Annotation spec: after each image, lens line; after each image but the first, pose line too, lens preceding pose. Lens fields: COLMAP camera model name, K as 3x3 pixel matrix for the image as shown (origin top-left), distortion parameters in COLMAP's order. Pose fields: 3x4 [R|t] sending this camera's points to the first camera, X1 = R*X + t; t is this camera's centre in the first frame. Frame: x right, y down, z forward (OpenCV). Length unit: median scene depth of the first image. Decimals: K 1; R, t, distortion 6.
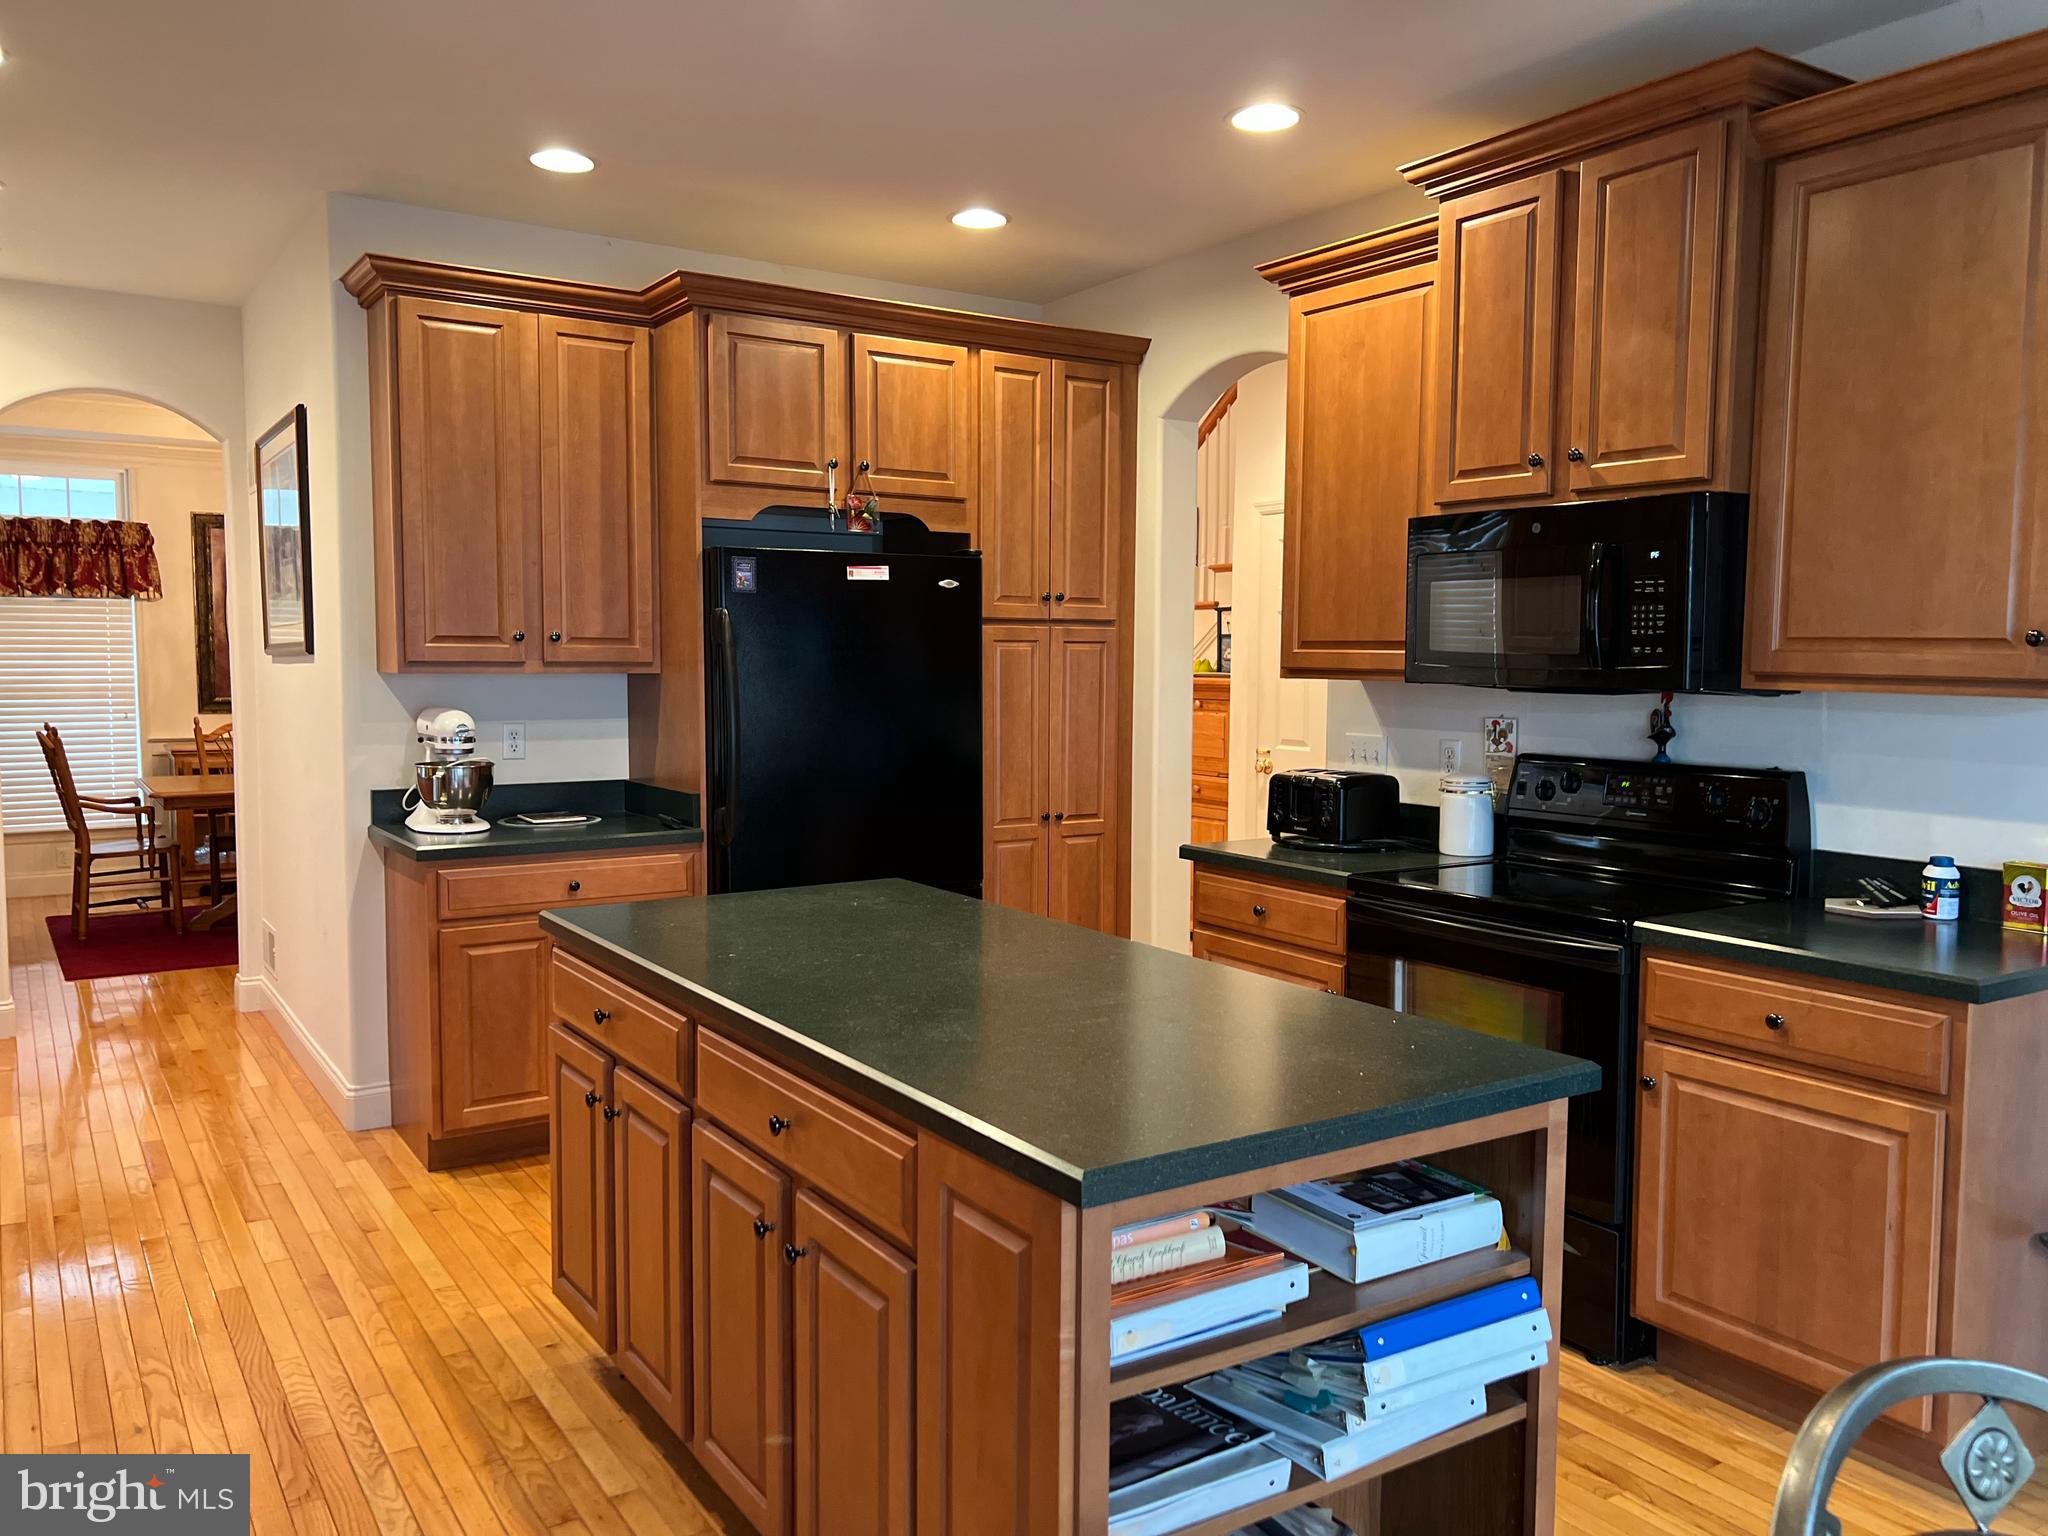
lens RADIAL K [[1571.9, 0, 1024.0], [0, 1571.9, 768.0], [0, 0, 1]] dist [0.114921, -0.161551]
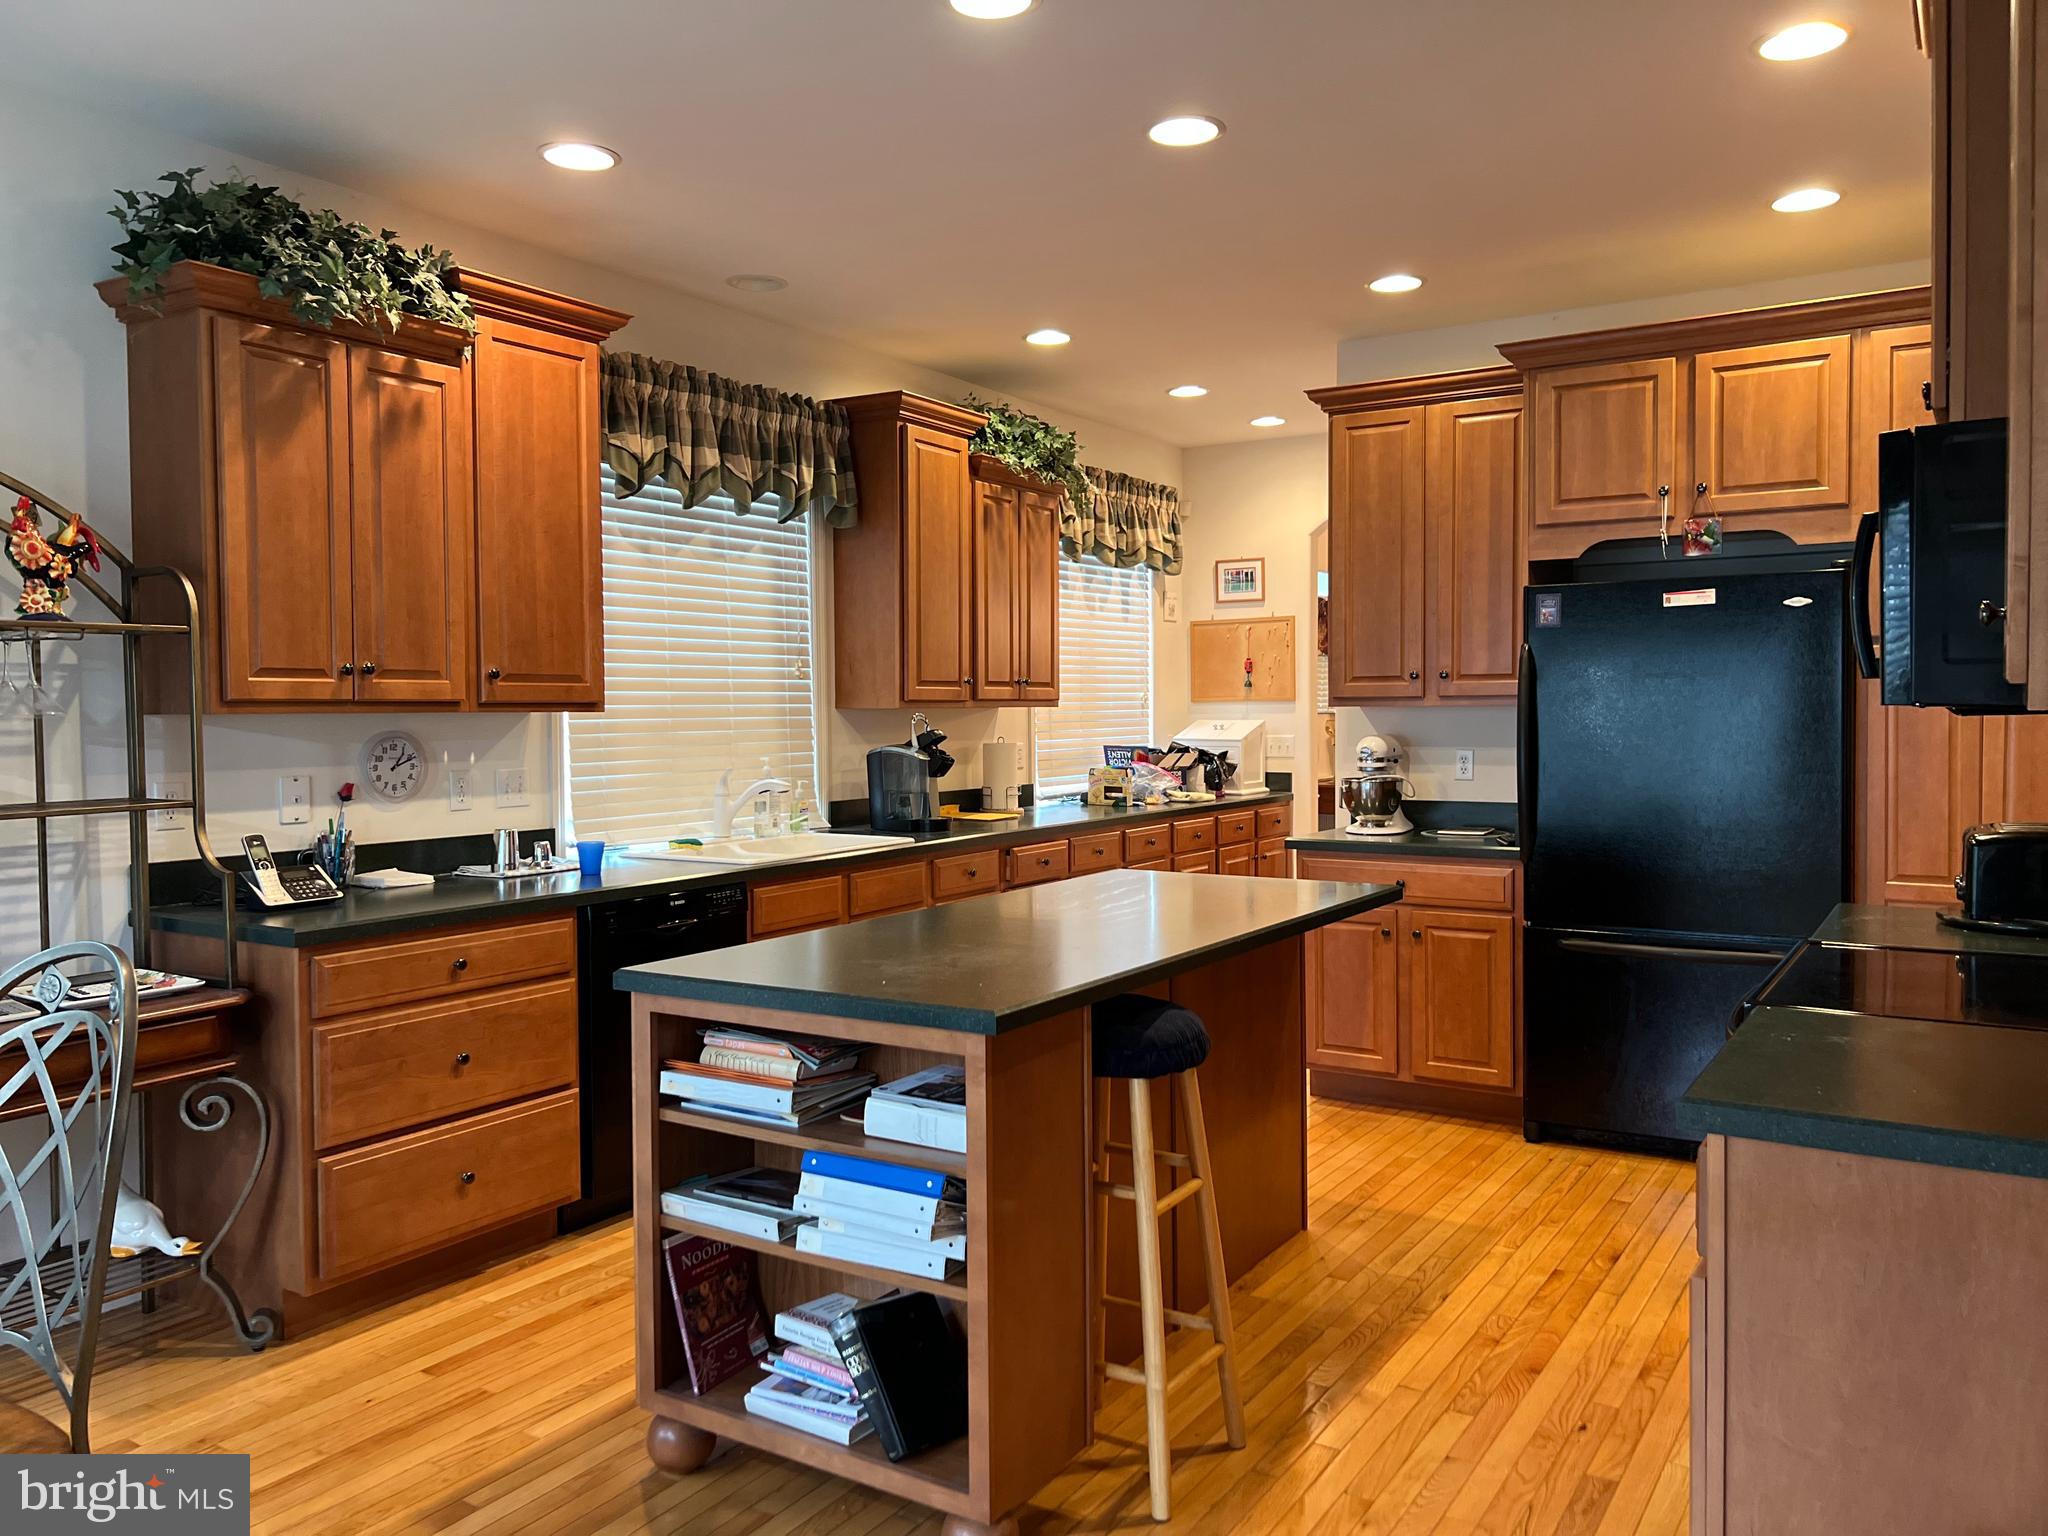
lens RADIAL K [[1571.9, 0, 1024.0], [0, 1571.9, 768.0], [0, 0, 1]] dist [0.114921, -0.161551]
pose [[0.402803, 0.027677, -0.914868, 0.650289], [-0.058917, 0.998254, 0.004259, -0.000366], [0.913389, 0.052186, 0.403730, 0.246826]]
